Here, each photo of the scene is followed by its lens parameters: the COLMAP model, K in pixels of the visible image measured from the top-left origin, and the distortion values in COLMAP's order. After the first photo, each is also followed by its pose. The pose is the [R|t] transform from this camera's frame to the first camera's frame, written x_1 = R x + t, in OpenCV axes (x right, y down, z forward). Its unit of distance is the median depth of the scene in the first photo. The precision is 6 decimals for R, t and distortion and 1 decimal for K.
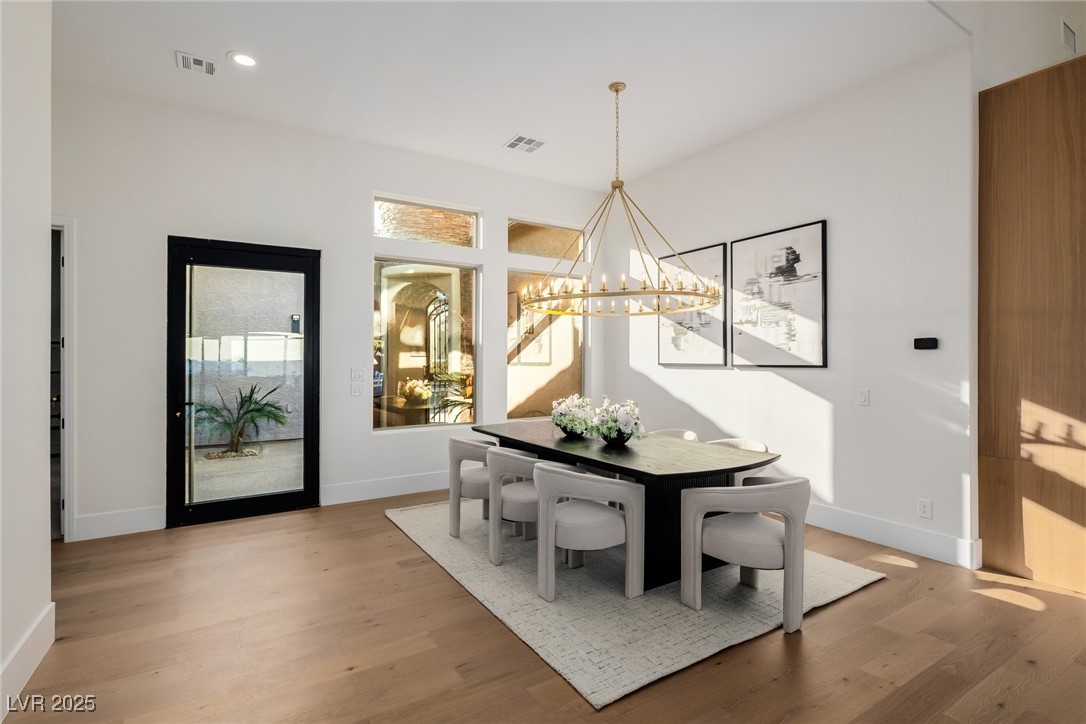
lens RADIAL K [[510.2, 0, 544.7], [0, 510.2, 356.3], [0, 0, 1]] dist [-0.003204, -0.000379]
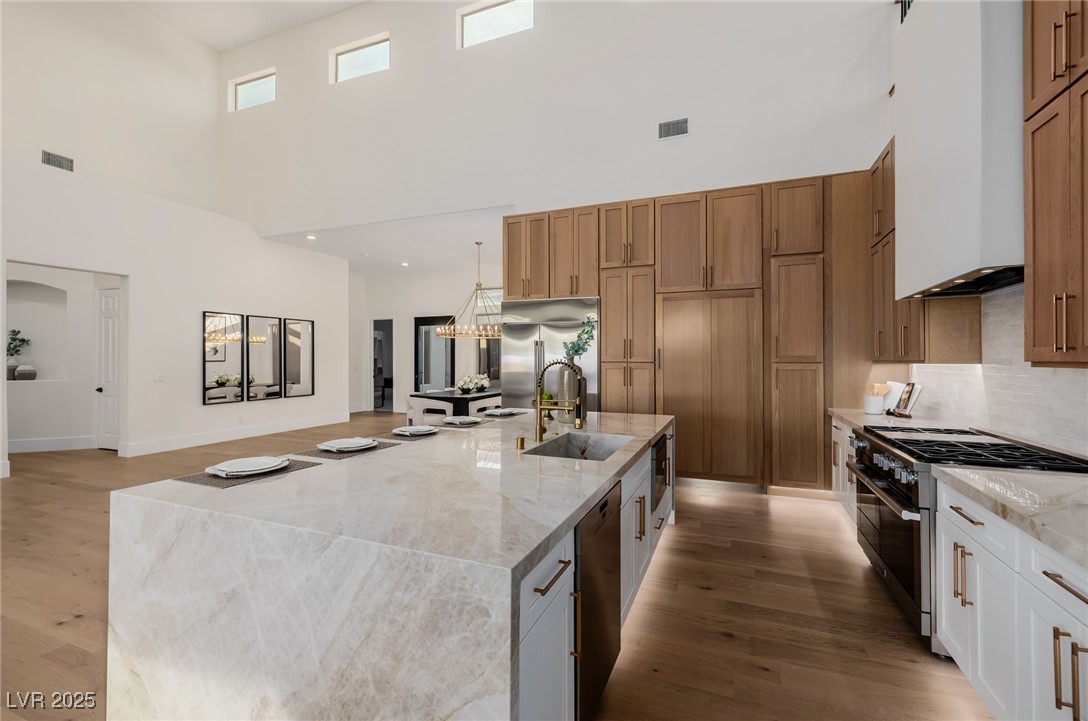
lens RADIAL K [[475.1, 0, 563.7], [0, 475.1, 355.9], [0, 0, 1]] dist [0.000821, -0.000151]
pose [[0.617954, -0.002239, -0.786211, 1.952590], [0.002536, 0.999996, -0.000855, -0.002265], [0.786210, -0.001466, 0.617958, -0.046829]]
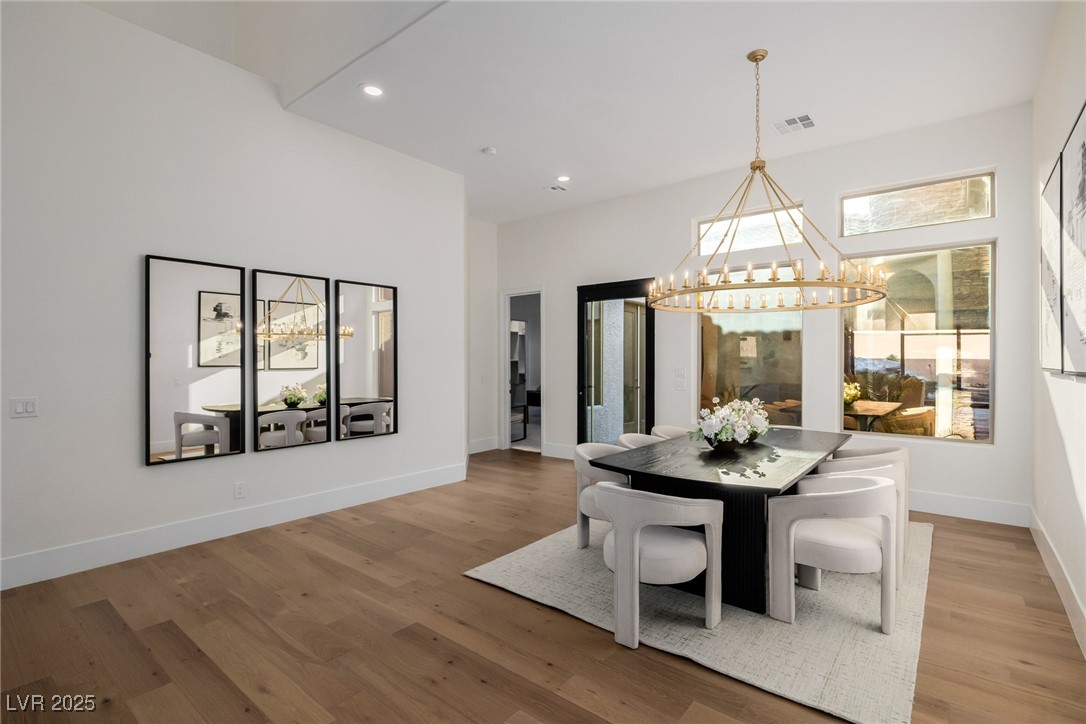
lens RADIAL K [[517.0, 0, 547.7], [0, 517.0, 359.9], [0, 0, 1]] dist [-0.001182, -0.000132]
pose [[0.335945, 0.000648, -0.941881, 0.801959], [0.004294, 0.999988, 0.002220, 0.000913], [0.941872, -0.004790, 0.335938, 0.320672]]
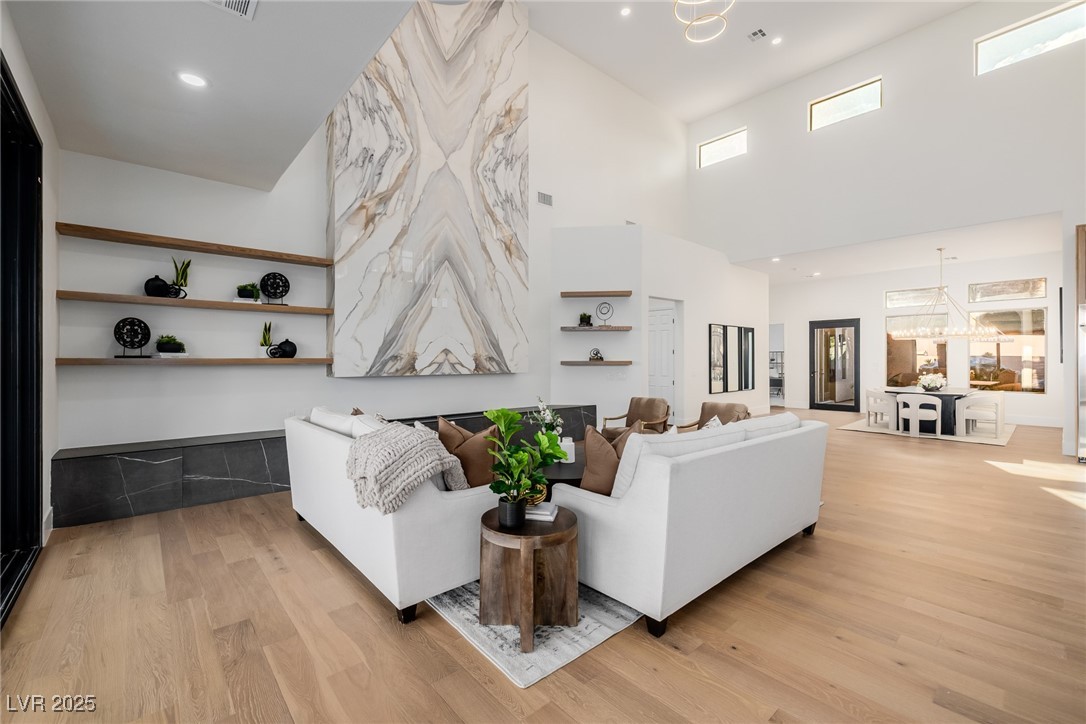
lens RADIAL K [[461.5, 0, 542.3], [0, 461.5, 360.4], [0, 0, 1]] dist [0.002686, -0.000068]
pose [[0.167139, 0.006338, -0.985913, 1.865937], [0.006601, 0.999950, 0.007547, -0.014177], [0.985911, -0.007769, 0.167089, -1.176475]]
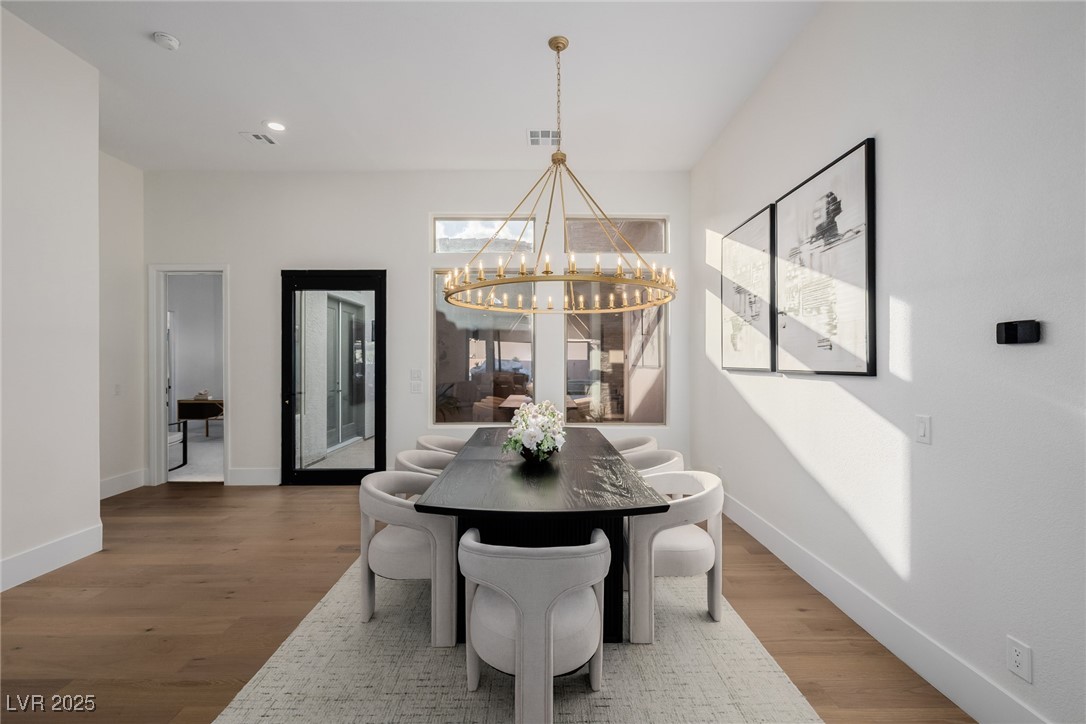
lens RADIAL K [[461.5, 0, 542.3], [0, 461.5, 360.4], [0, 0, 1]] dist [0.002686, -0.000068]
pose [[0.853136, 0.000717, -0.521689, 0.480336], [0.001542, 0.999991, 0.003897, -0.000101], [0.521687, -0.004130, 0.853127, 0.297098]]
